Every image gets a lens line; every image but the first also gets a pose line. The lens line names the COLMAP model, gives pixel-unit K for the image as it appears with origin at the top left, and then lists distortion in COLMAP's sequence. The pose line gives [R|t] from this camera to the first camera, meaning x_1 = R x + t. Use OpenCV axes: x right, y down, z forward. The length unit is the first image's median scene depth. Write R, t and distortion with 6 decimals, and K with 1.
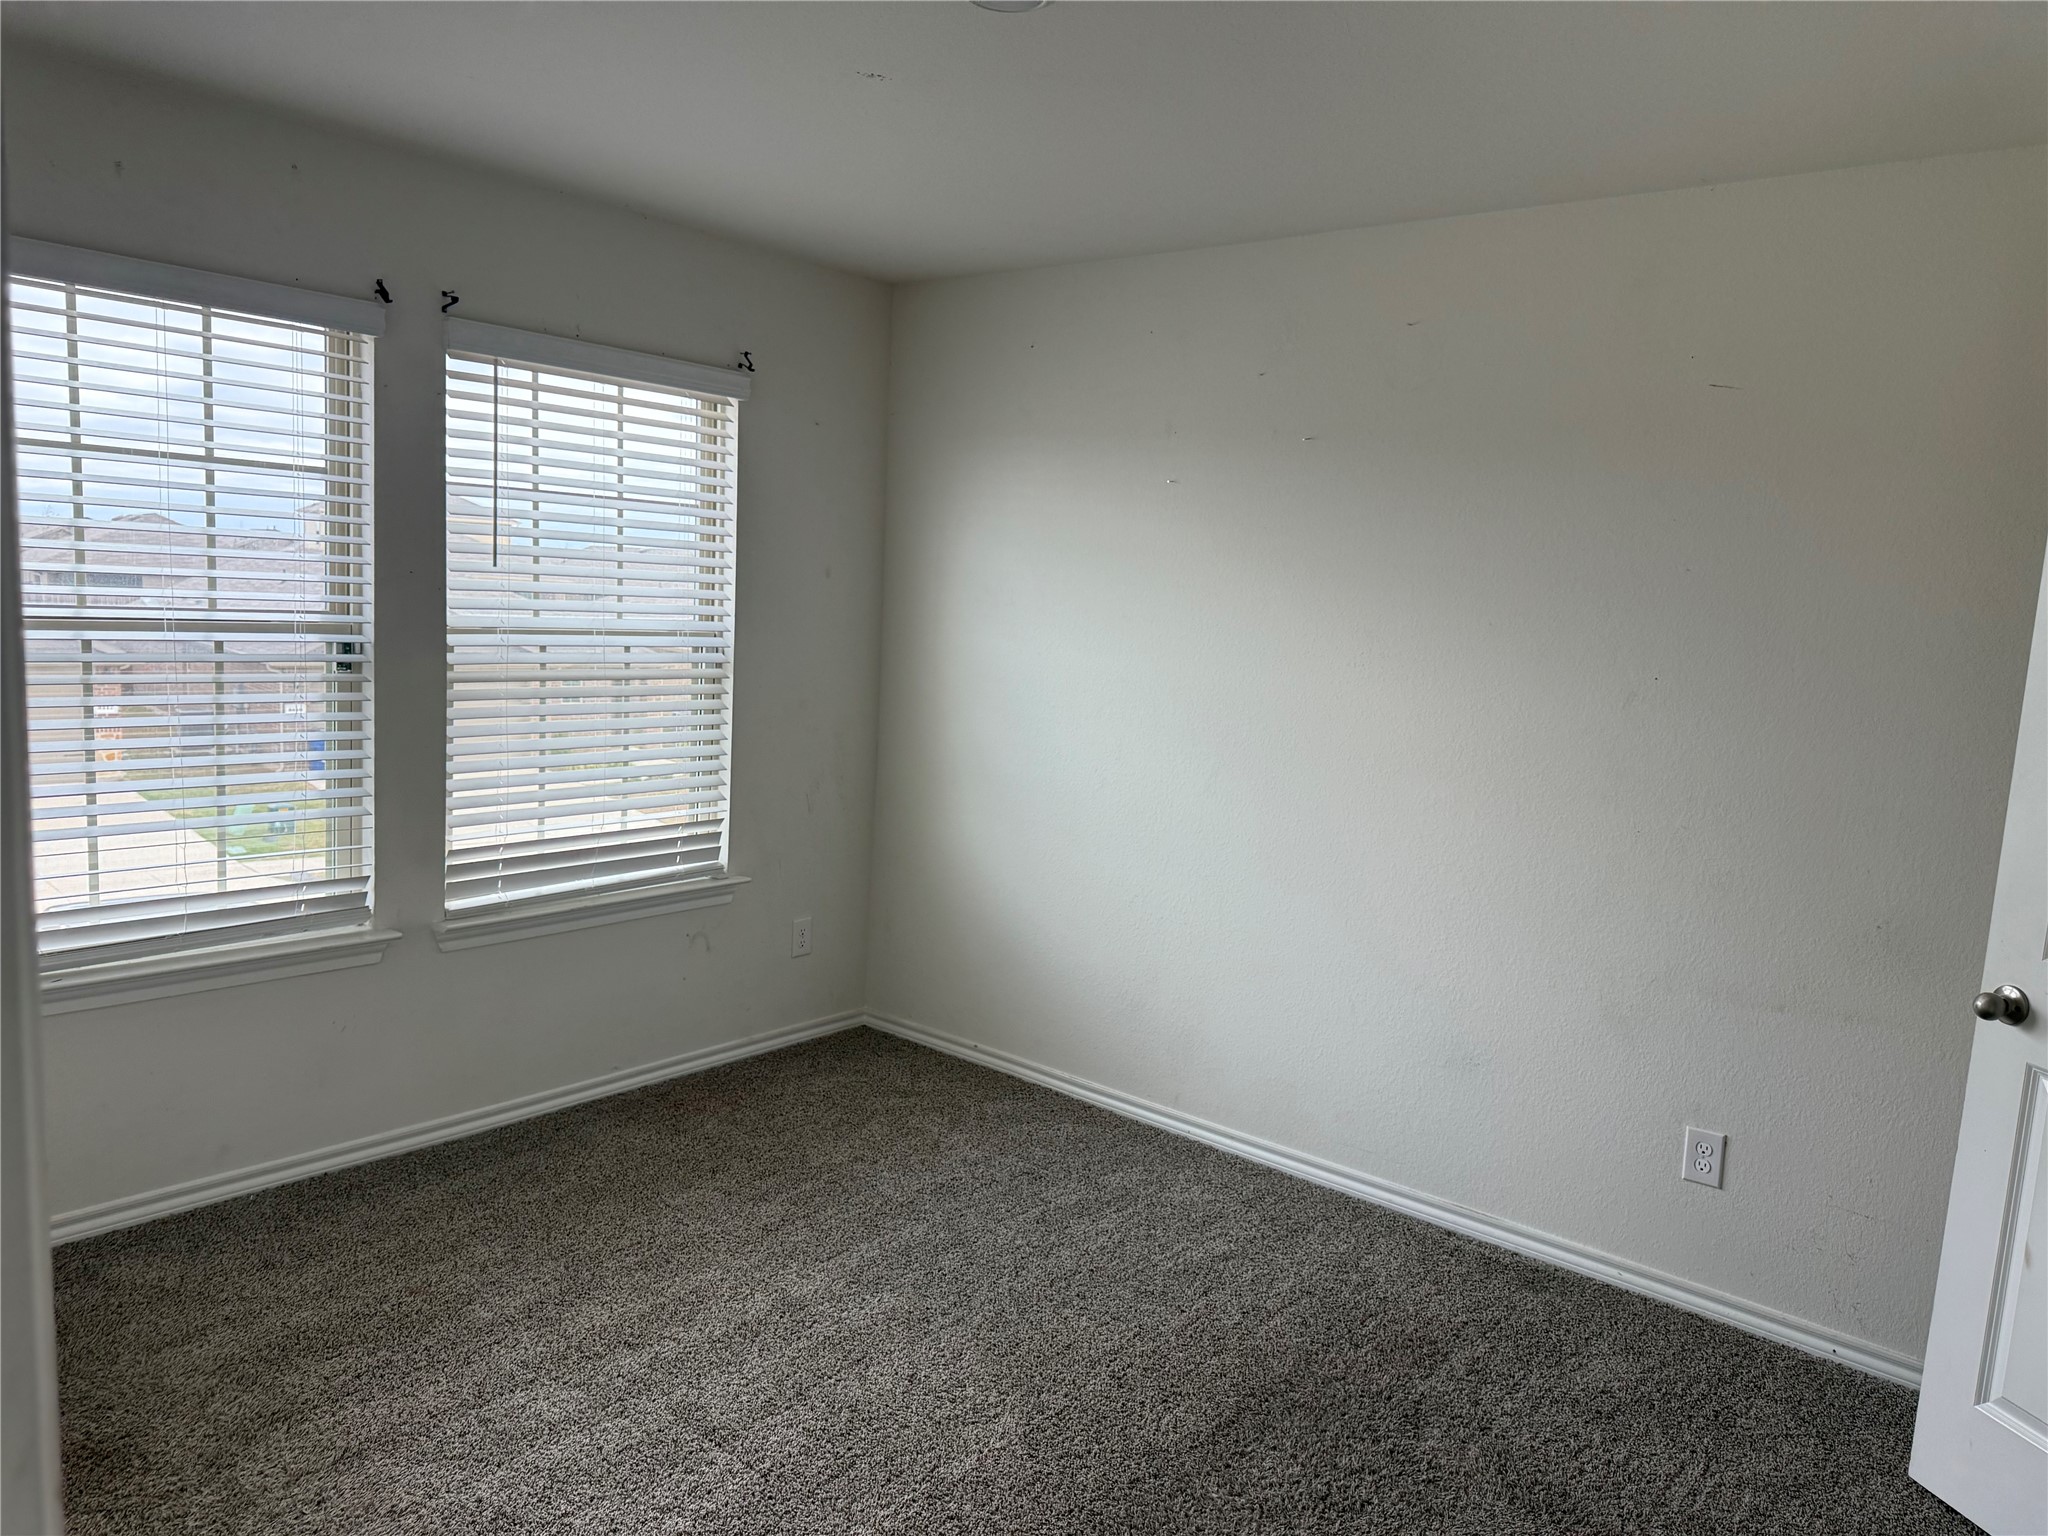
lens RADIAL K [[1397.7, 0, 1027.4], [0, 1397.7, 781.1], [0, 0, 1]] dist [-0.025423, -0.017288]
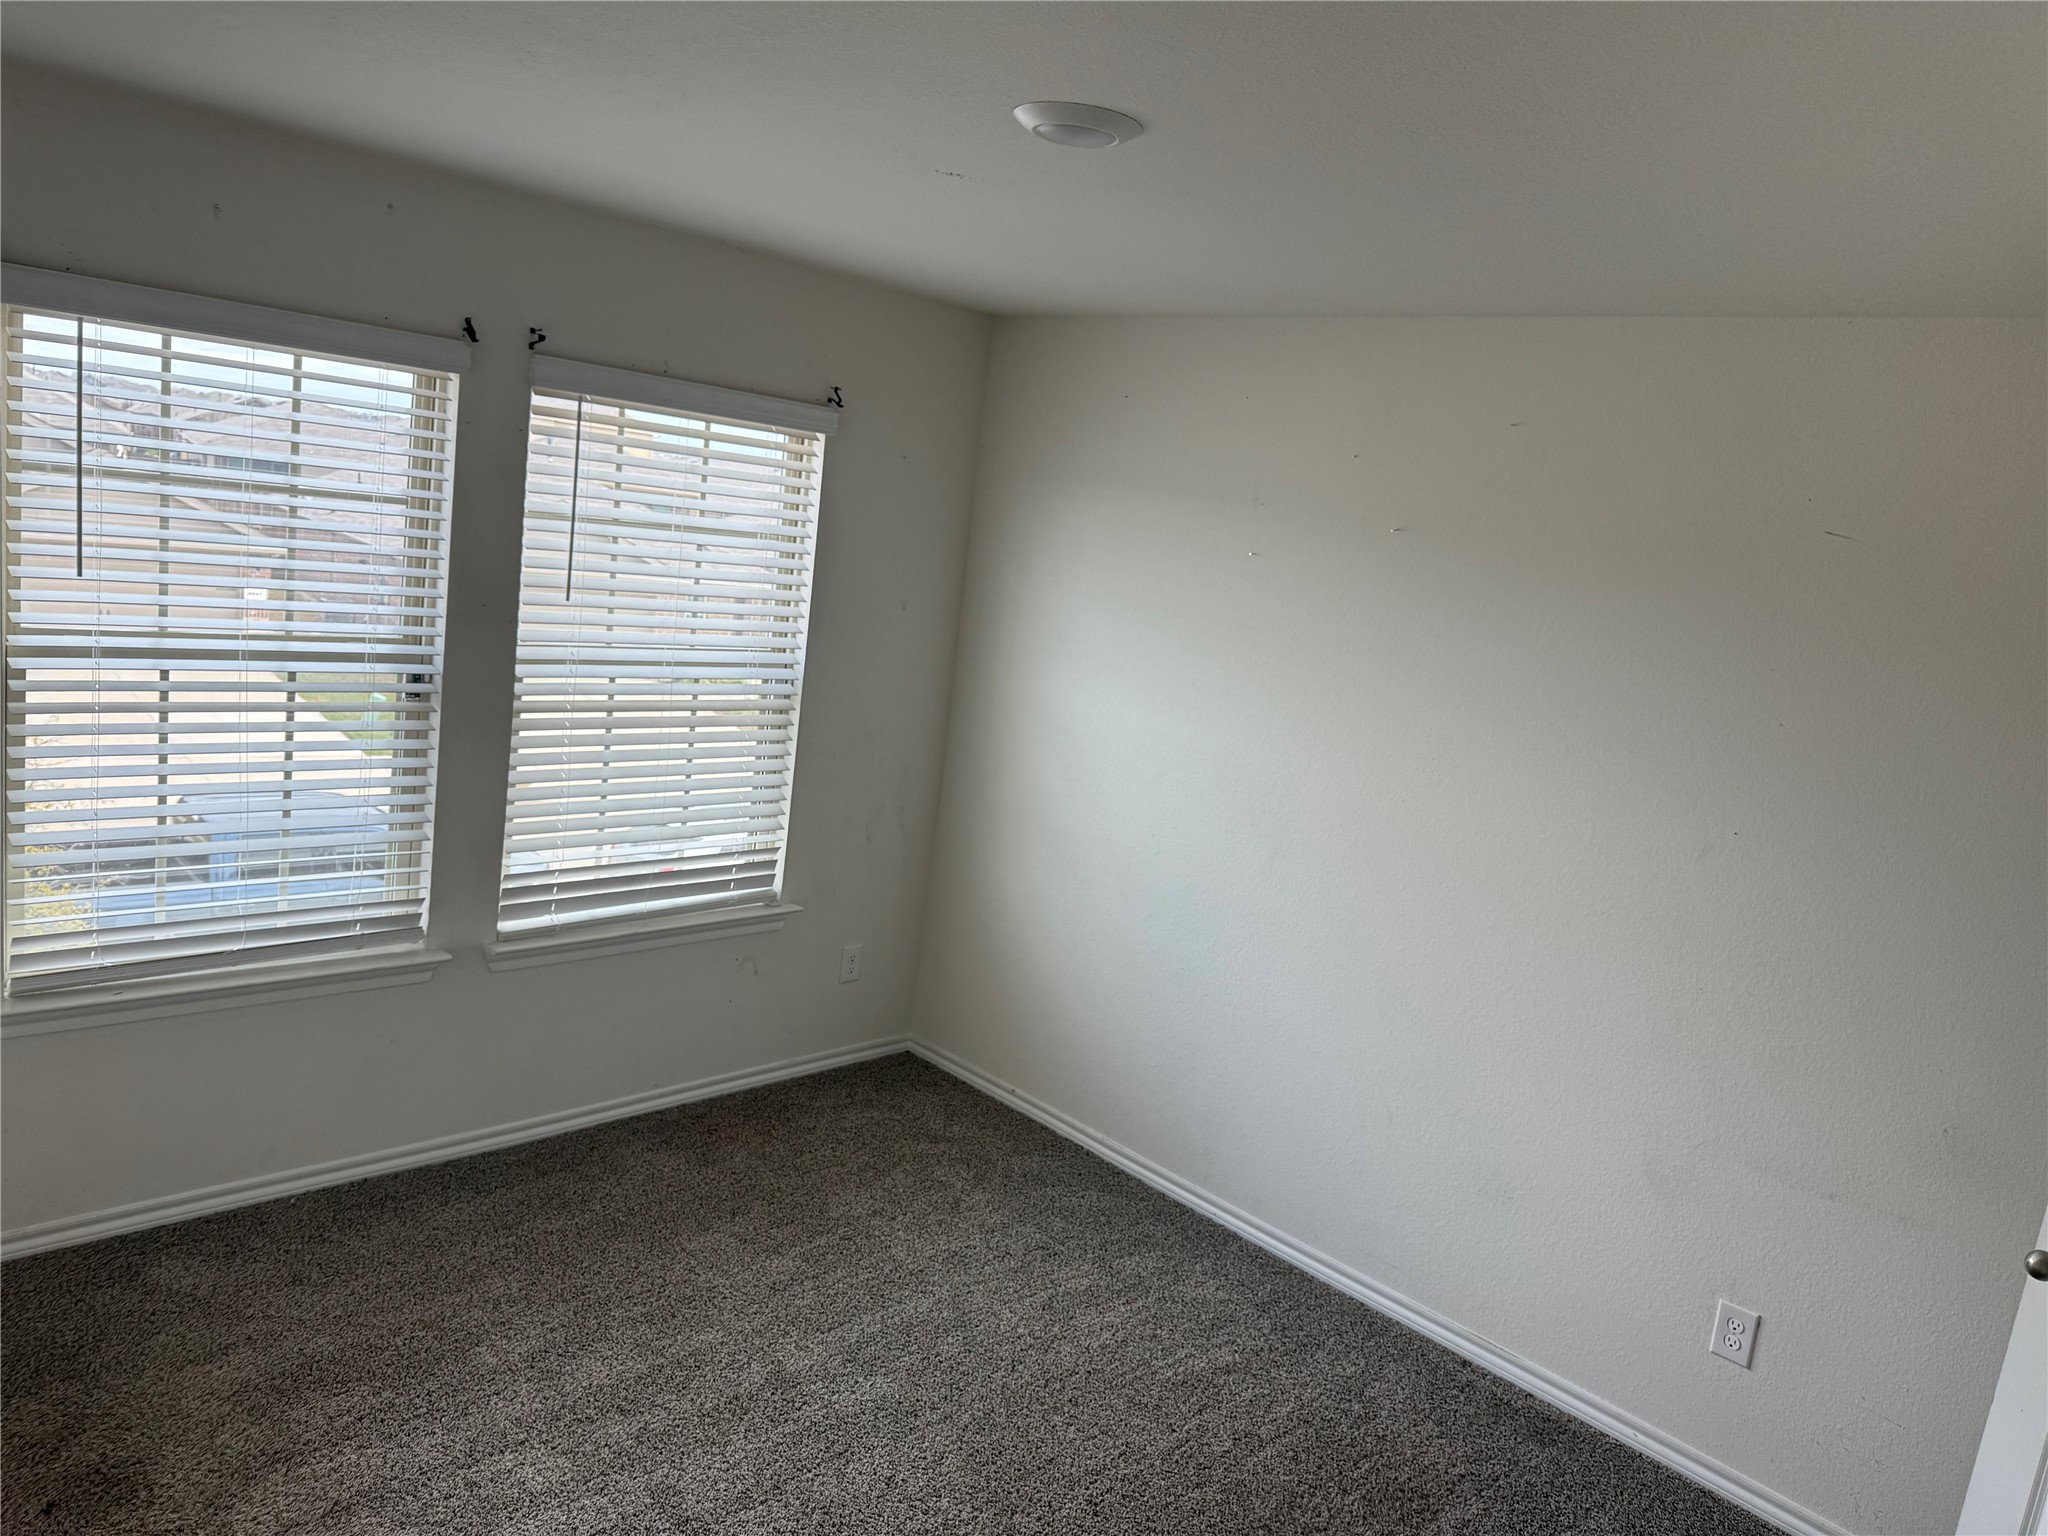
lens RADIAL K [[1397.7, 0, 1020.4], [0, 1397.7, 759.6], [0, 0, 1]] dist [-0.025423, -0.017288]
pose [[0.992802, 0.085532, -0.083830, 0.041462], [-0.082706, 0.995901, 0.036631, -0.111064], [0.086620, -0.029434, 0.995807, 0.019002]]
